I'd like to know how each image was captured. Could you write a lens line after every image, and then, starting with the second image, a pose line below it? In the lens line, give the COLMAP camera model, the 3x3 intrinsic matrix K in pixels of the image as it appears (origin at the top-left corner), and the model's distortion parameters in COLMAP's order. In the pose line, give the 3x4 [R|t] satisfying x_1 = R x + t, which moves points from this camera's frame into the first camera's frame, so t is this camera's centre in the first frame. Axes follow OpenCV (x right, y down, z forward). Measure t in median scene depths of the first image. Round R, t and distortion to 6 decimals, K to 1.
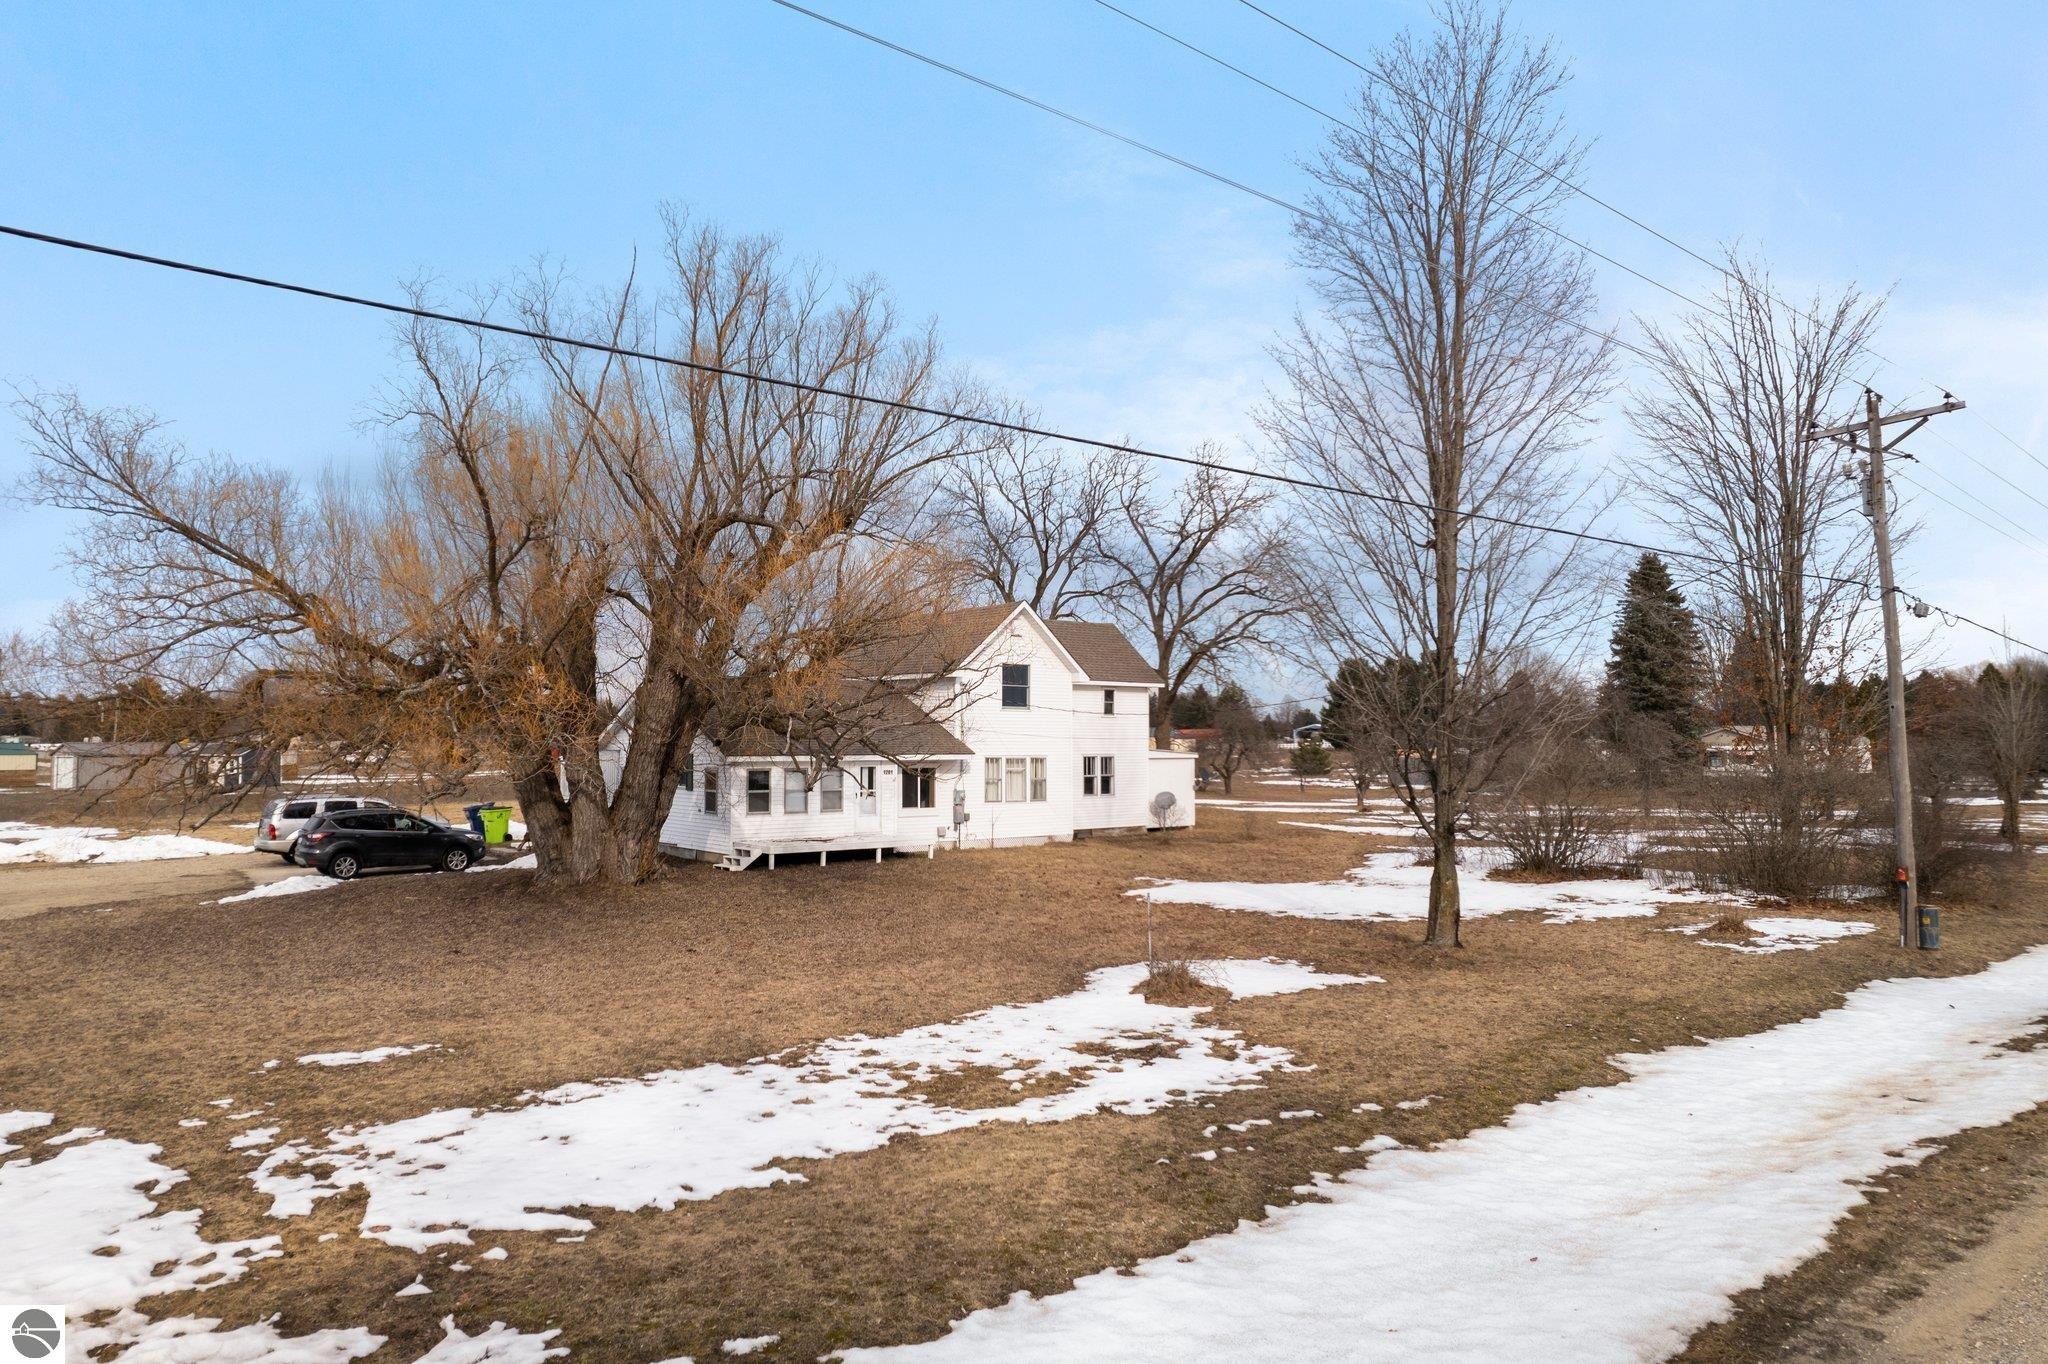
lens RADIAL K [[1310.7, 0, 1024.0], [0, 1310.7, 682.0], [0, 0, 1]] dist [-0.073983, 0.067360]
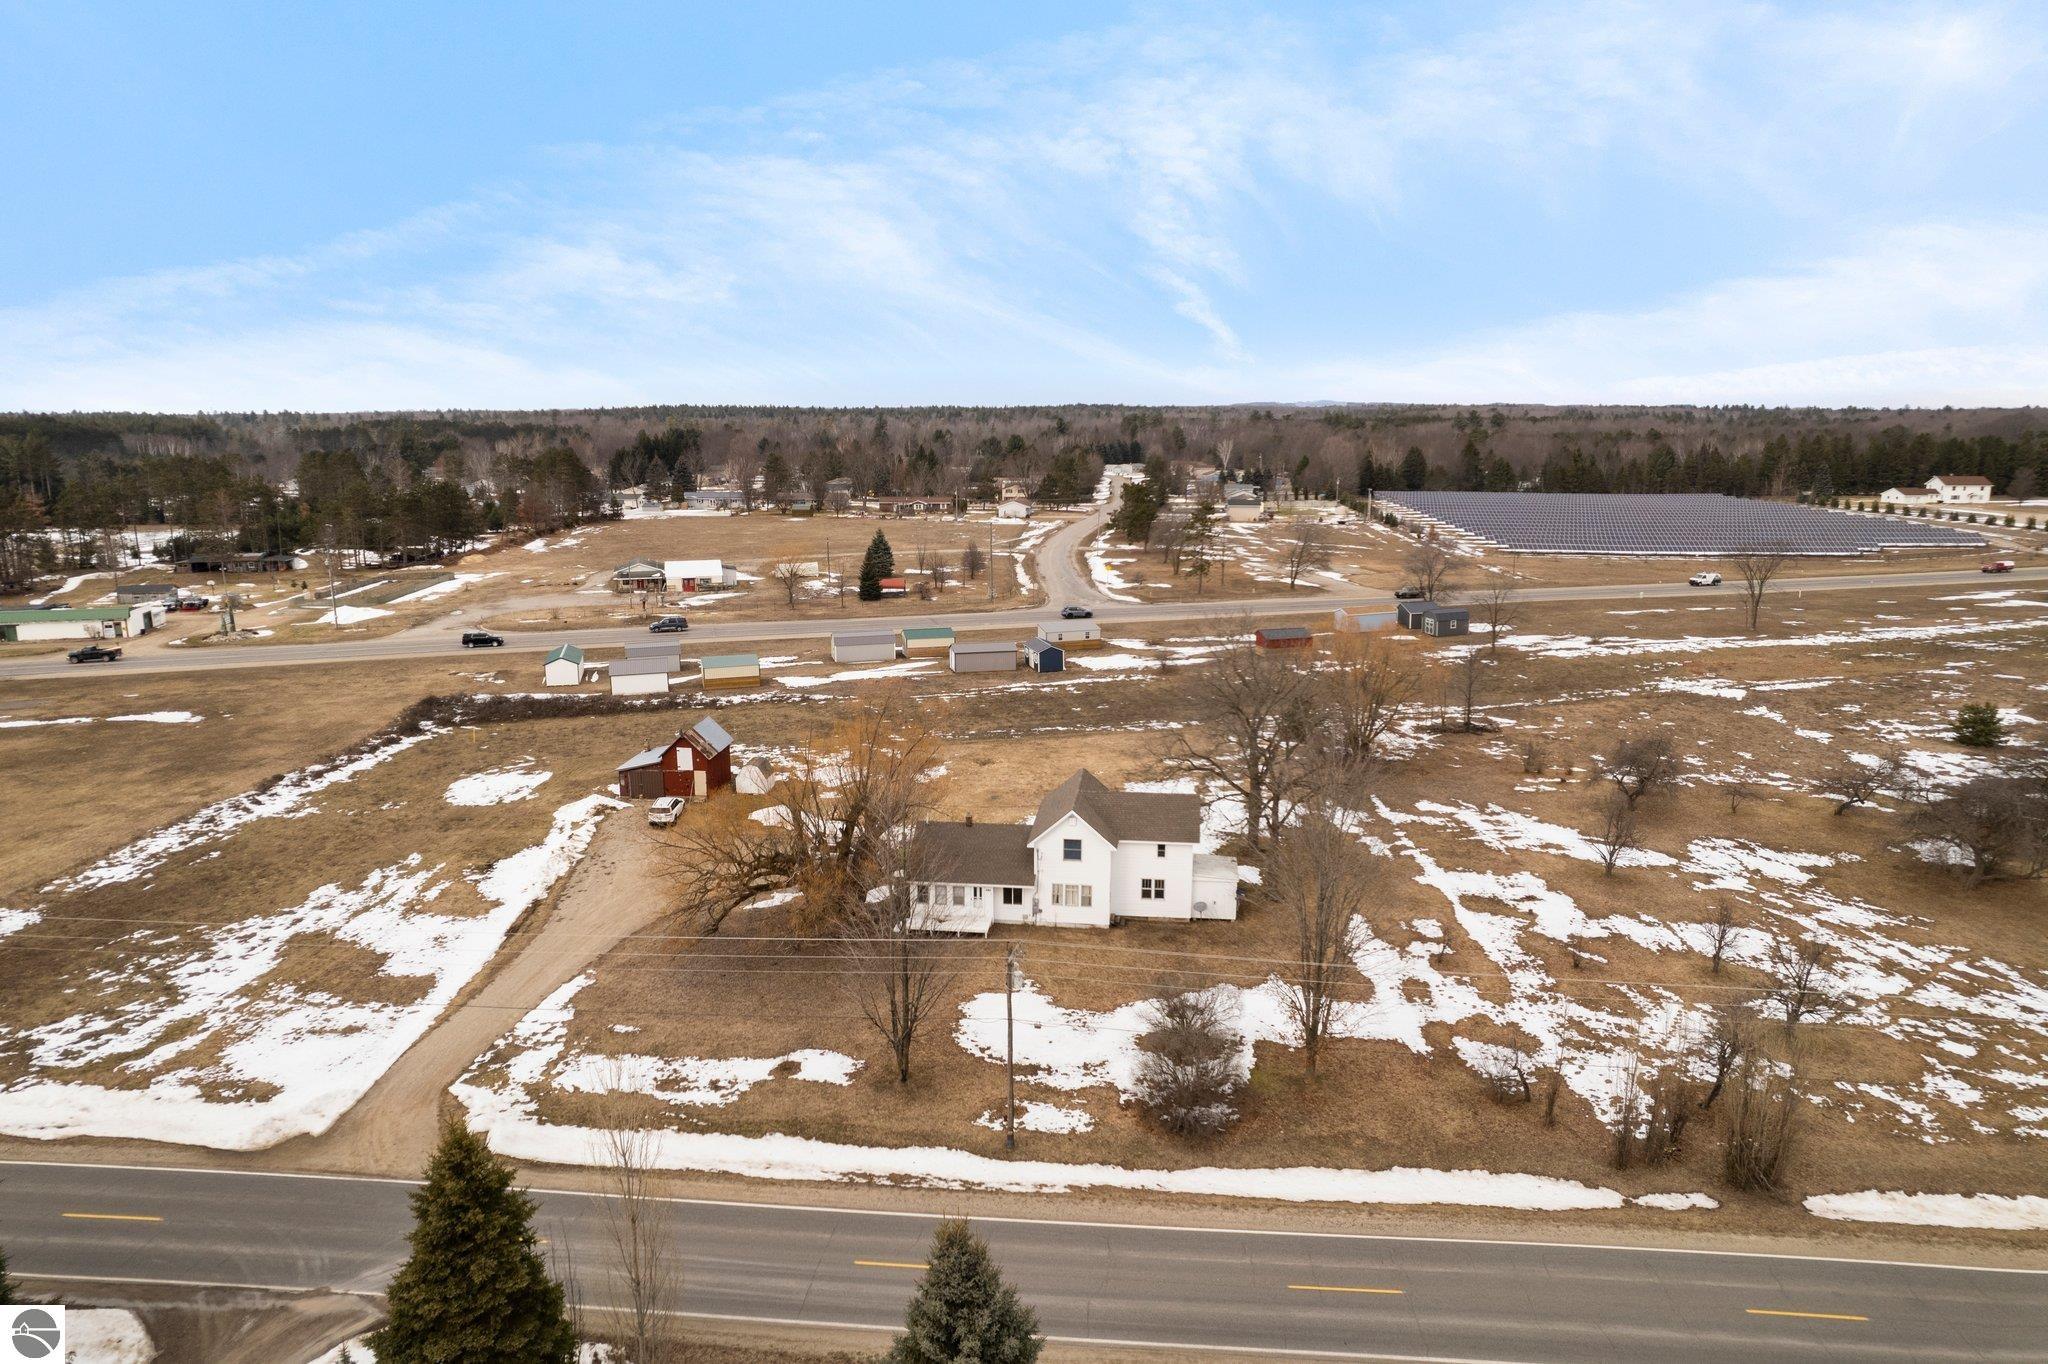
lens RADIAL K [[1310.7, 0, 1024.0], [0, 1310.7, 682.0], [0, 0, 1]] dist [-0.073983, 0.067360]
pose [[0.706365, 0.148848, -0.692021, 1.304659], [0.026015, 0.971521, 0.235520, -0.729304], [0.707369, -0.184367, 0.682376, -0.348193]]
